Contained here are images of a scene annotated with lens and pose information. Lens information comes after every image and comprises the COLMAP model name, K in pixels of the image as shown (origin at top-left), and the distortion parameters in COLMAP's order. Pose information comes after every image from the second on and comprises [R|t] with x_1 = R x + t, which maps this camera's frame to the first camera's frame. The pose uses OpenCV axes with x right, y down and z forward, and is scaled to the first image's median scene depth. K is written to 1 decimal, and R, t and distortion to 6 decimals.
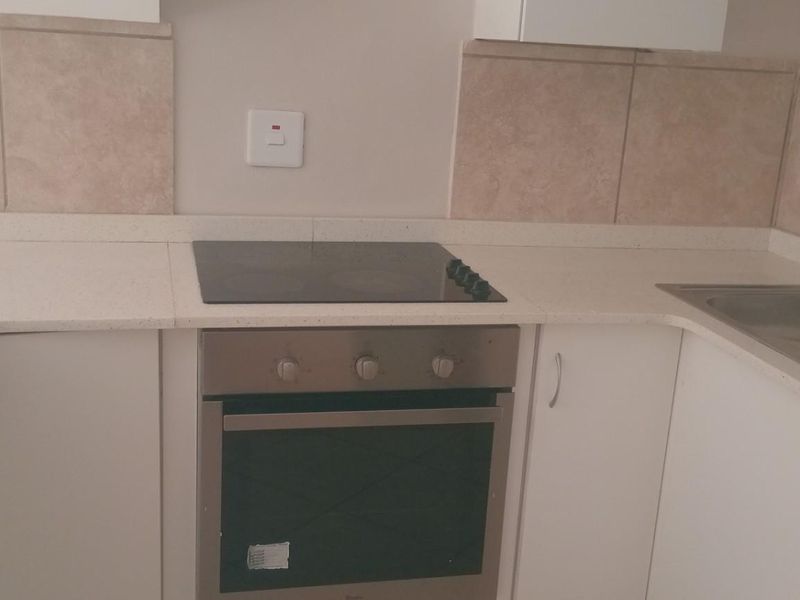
lens RADIAL K [[1049.1, 0, 401.8], [0, 1049.1, 315.3], [0, 0, 1]] dist [0.122644, -0.298101]
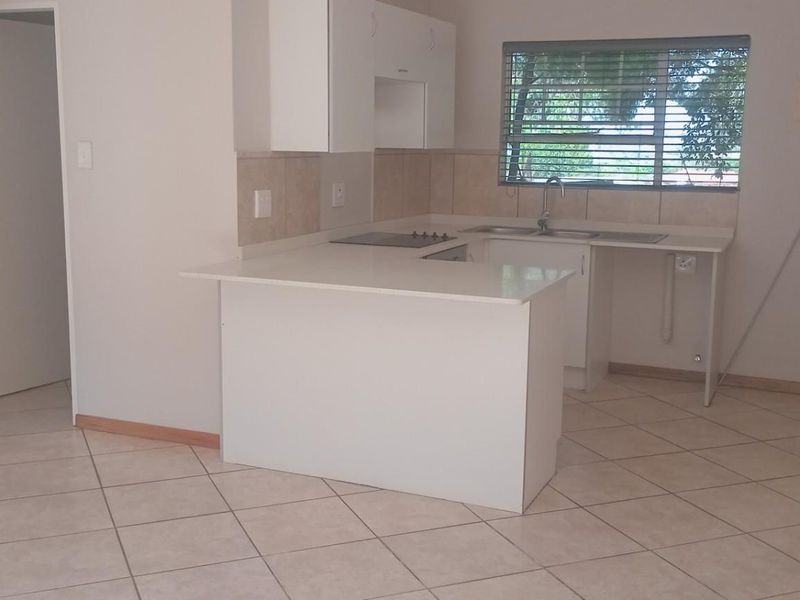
lens RADIAL K [[1049.1, 0, 401.8], [0, 1049.1, 315.3], [0, 0, 1]] dist [0.122644, -0.298101]
pose [[0.594869, -0.192708, 0.780381, -1.703341], [0.255267, 0.965872, 0.043929, 0.024697], [-0.762214, 0.173073, 0.623759, -0.480173]]
